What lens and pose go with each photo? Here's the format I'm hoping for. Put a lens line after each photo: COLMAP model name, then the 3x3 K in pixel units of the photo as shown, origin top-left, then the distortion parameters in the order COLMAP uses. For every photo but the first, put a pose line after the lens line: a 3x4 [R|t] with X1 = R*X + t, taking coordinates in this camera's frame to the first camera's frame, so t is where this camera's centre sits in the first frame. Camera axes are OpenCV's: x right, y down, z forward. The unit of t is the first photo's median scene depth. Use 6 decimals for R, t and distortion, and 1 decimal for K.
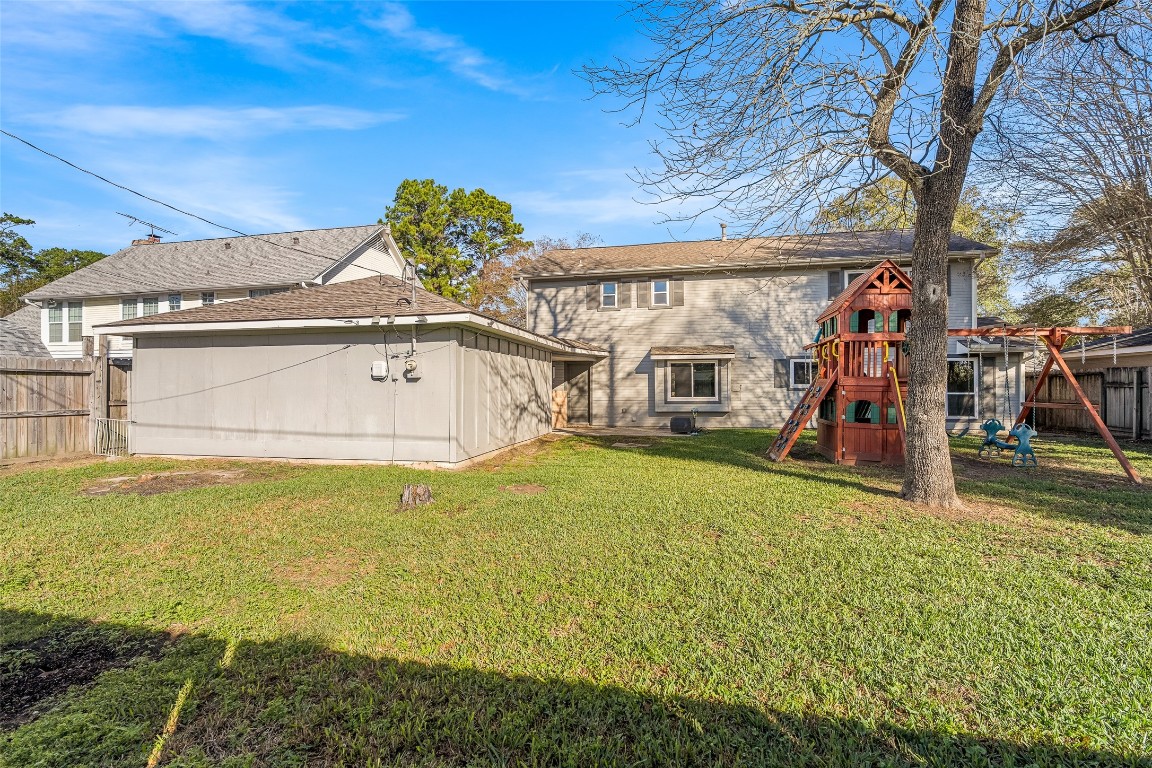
lens RADIAL K [[521.9, 0, 575.0], [0, 521.9, 388.0], [0, 0, 1]] dist [-0.002566, -0.000441]
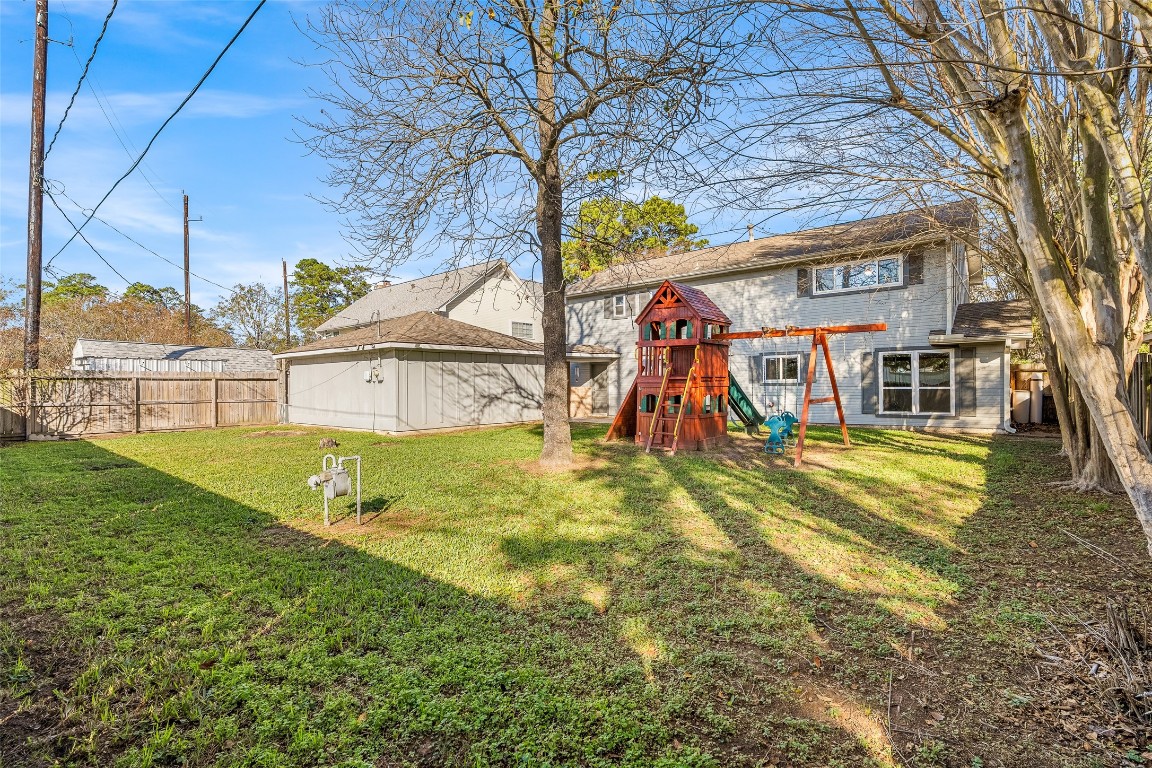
lens RADIAL K [[521.9, 0, 577.5], [0, 521.9, 383.2], [0, 0, 1]] dist [-0.002566, -0.000441]
pose [[0.887277, -0.006172, -0.461196, 0.533772], [0.008759, 0.999956, 0.003468, -0.005426], [0.461155, -0.007117, 0.887291, -0.099771]]
